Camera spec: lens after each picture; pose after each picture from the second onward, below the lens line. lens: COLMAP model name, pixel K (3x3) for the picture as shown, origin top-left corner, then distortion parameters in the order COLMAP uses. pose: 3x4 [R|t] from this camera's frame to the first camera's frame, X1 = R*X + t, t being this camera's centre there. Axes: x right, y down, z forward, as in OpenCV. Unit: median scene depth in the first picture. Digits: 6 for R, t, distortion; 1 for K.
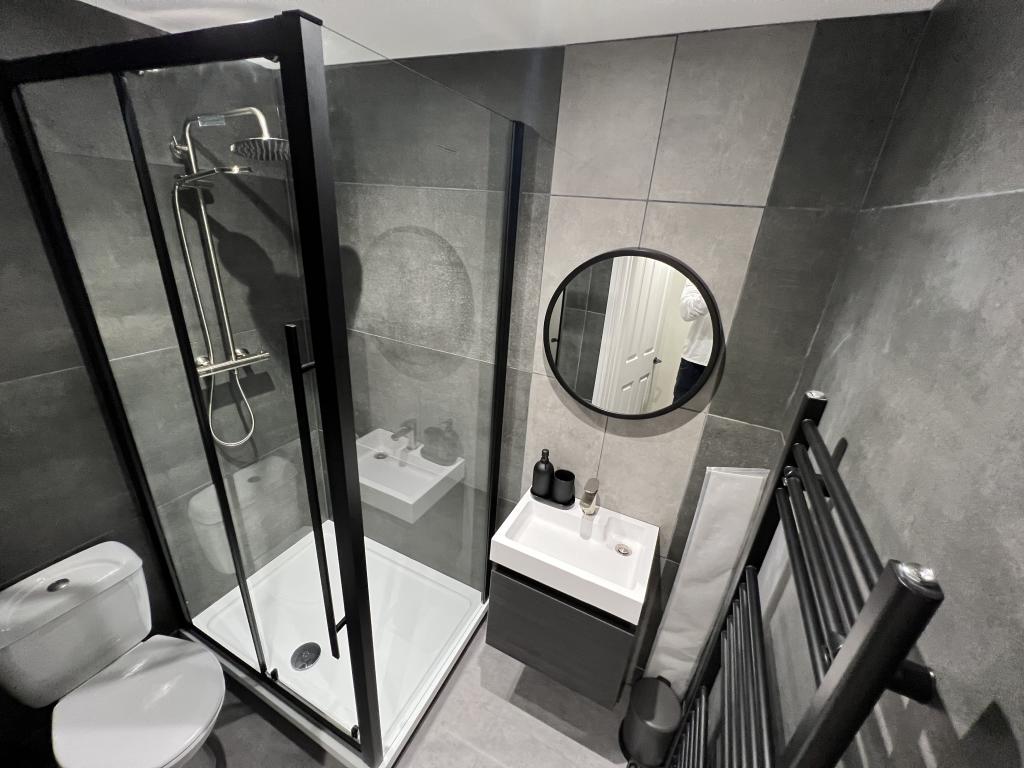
lens RADIAL K [[409.1, 0, 512.6], [0, 409.1, 385.0], [0, 0, 1]] dist [-0.002790, 0.000862]
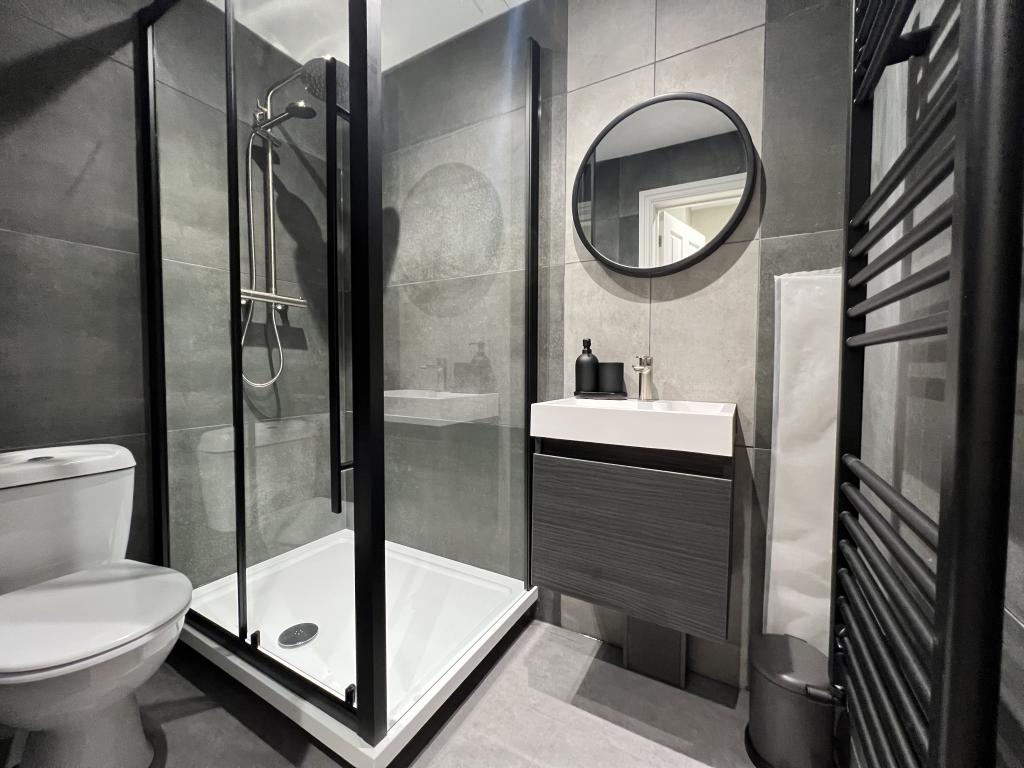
lens RADIAL K [[409.1, 0, 512.2], [0, 409.1, 382.7], [0, 0, 1]] dist [-0.002790, 0.000862]
pose [[0.995330, -0.065115, -0.071259, -0.024664], [0.036375, 0.936806, -0.347952, 0.553547], [0.089412, 0.343735, 0.934800, 0.173609]]
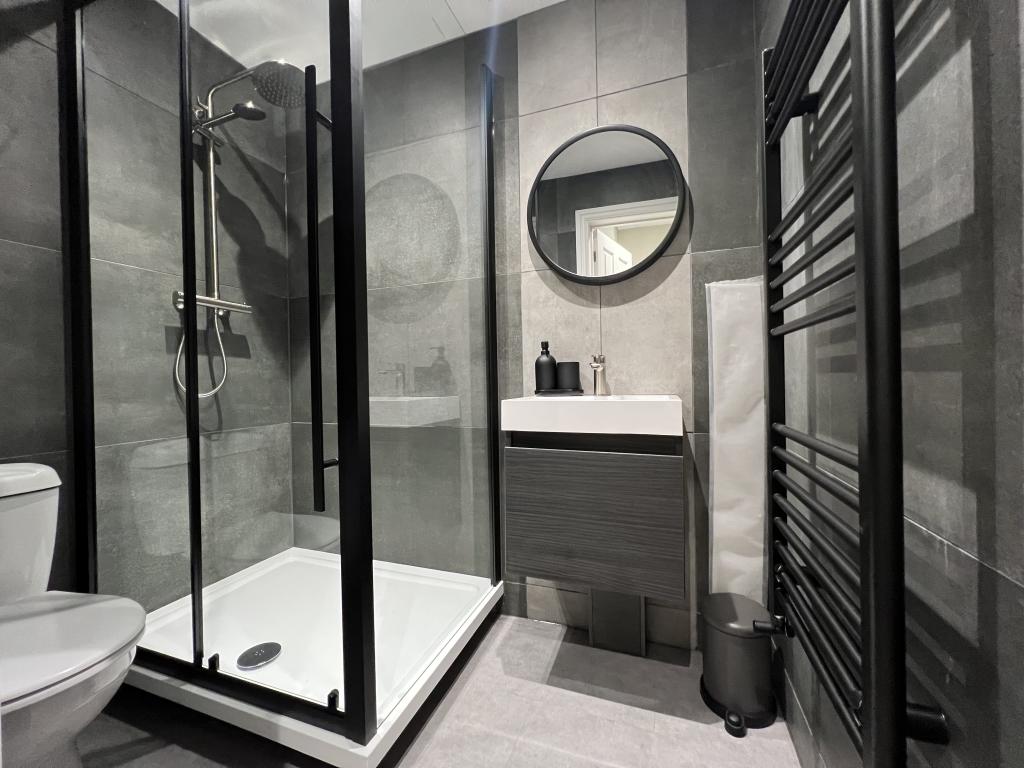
lens RADIAL K [[409.1, 0, 512.4], [0, 409.1, 382.3], [0, 0, 1]] dist [-0.002790, 0.000862]
pose [[0.990985, -0.092172, 0.097227, -0.098314], [0.121846, 0.921789, -0.368047, 0.594369], [-0.055699, 0.376576, 0.924710, 0.139463]]
